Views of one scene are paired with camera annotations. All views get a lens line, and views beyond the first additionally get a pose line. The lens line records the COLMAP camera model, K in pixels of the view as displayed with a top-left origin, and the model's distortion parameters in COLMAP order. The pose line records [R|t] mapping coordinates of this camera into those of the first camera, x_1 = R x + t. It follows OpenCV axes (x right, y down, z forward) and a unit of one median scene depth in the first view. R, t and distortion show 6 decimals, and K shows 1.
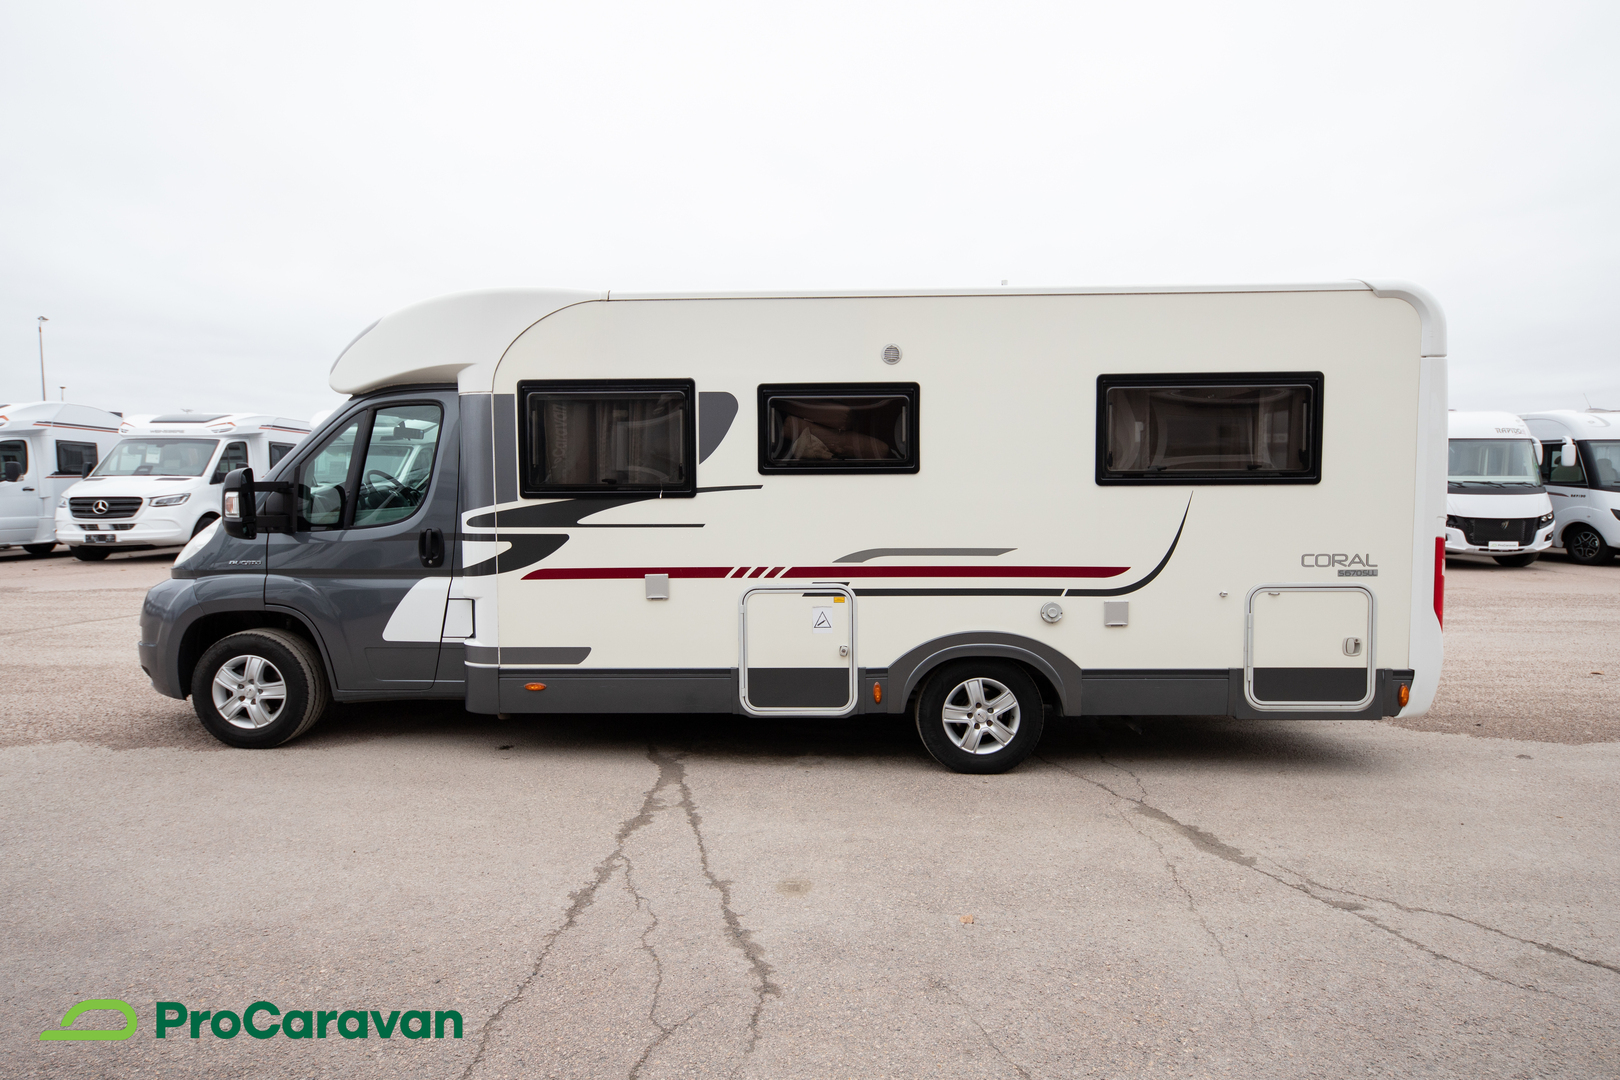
lens RADIAL K [[789.6, 0, 809.9], [0, 789.6, 518.1], [0, 0, 1]] dist [0.009570, 0.000012]
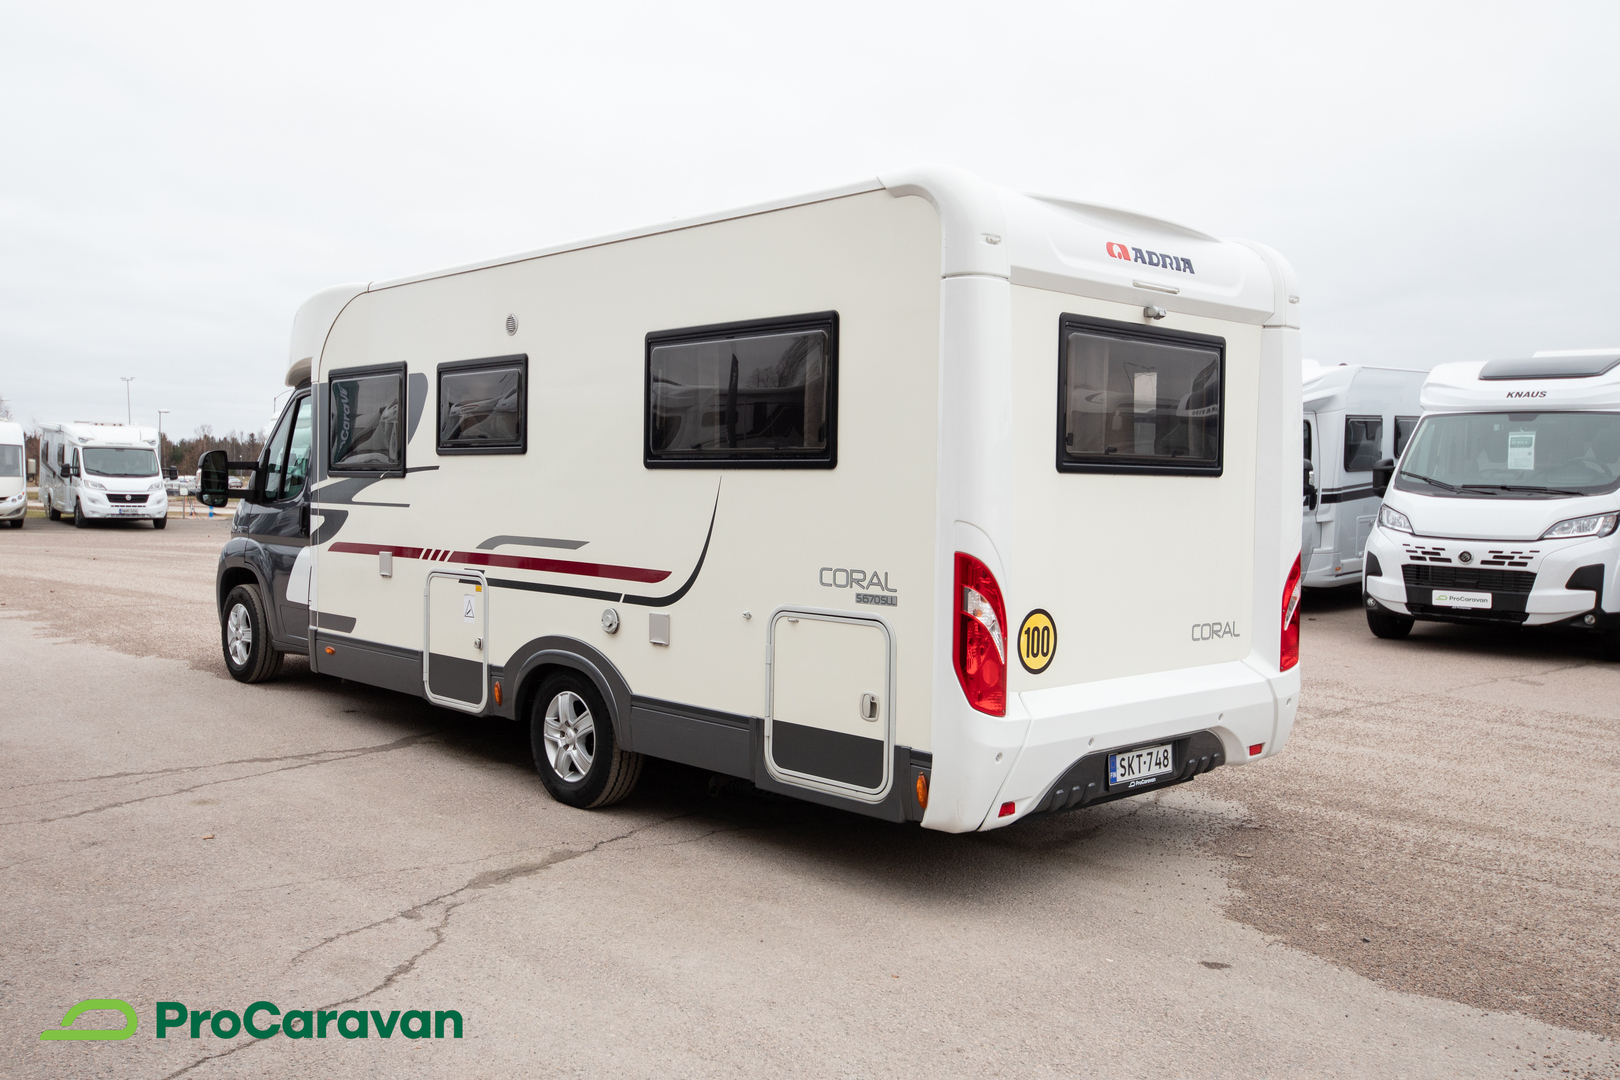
lens RADIAL K [[1397.1, 0, 808.5], [0, 1397.1, 488.6], [0, 0, 1]] dist [0.013489, 0.012511]
pose [[0.702033, 0.017331, -0.711933, 1.498449], [-0.045525, 0.998751, -0.020579, 0.001207], [0.710688, 0.046858, 0.701945, 0.108574]]
